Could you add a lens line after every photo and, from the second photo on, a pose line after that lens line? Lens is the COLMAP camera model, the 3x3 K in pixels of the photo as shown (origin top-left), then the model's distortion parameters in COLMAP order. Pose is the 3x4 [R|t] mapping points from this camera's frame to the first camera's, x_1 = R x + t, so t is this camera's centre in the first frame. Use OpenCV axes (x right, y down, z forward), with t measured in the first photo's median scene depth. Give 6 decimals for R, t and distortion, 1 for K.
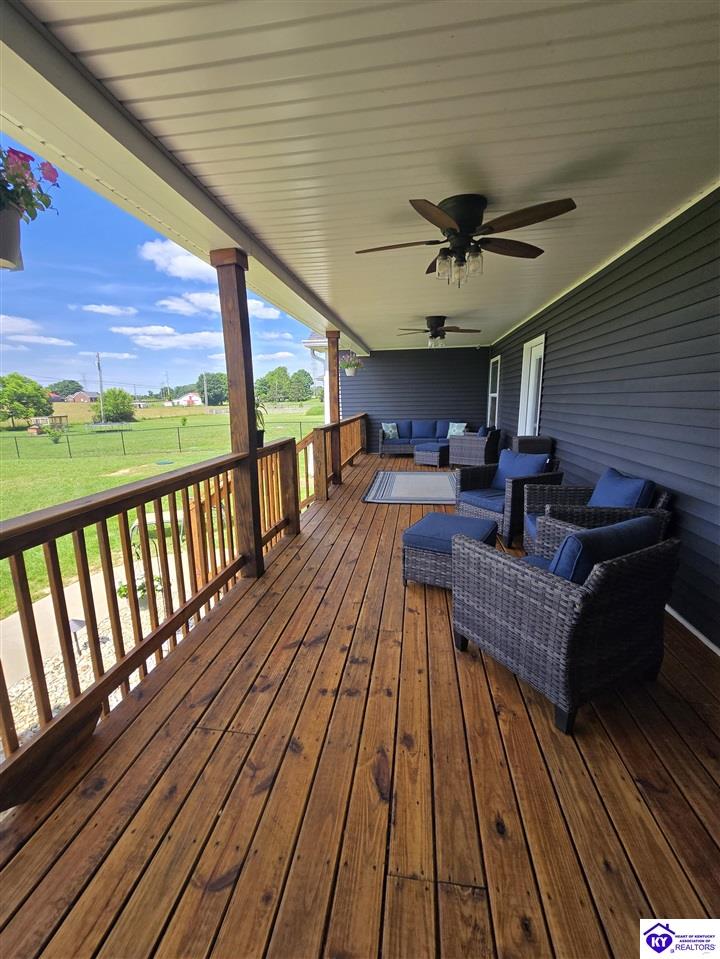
lens RADIAL K [[397.5, 0, 360.5], [0, 397.5, 478.1], [0, 0, 1]] dist [-0.003268, 0.000990]
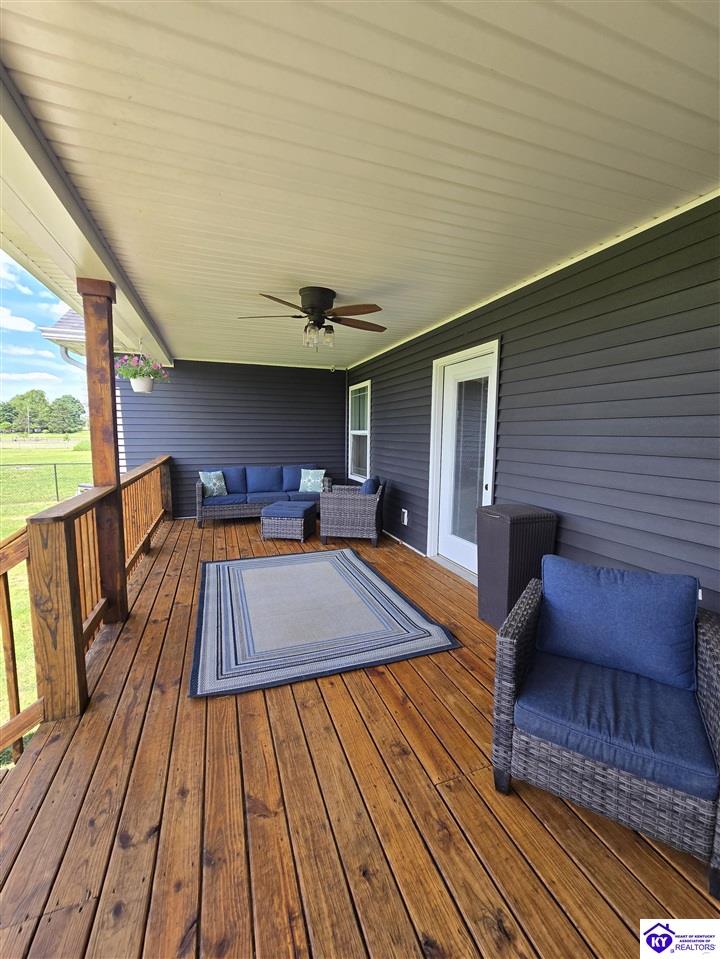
lens RADIAL K [[397.5, 0, 363.2], [0, 397.5, 475.3], [0, 0, 1]] dist [-0.003268, 0.000990]
pose [[0.881897, -0.026747, 0.470684, -0.015883], [0.071018, 0.994534, -0.076546, -0.077451], [-0.466063, 0.100933, 0.878975, 0.378626]]
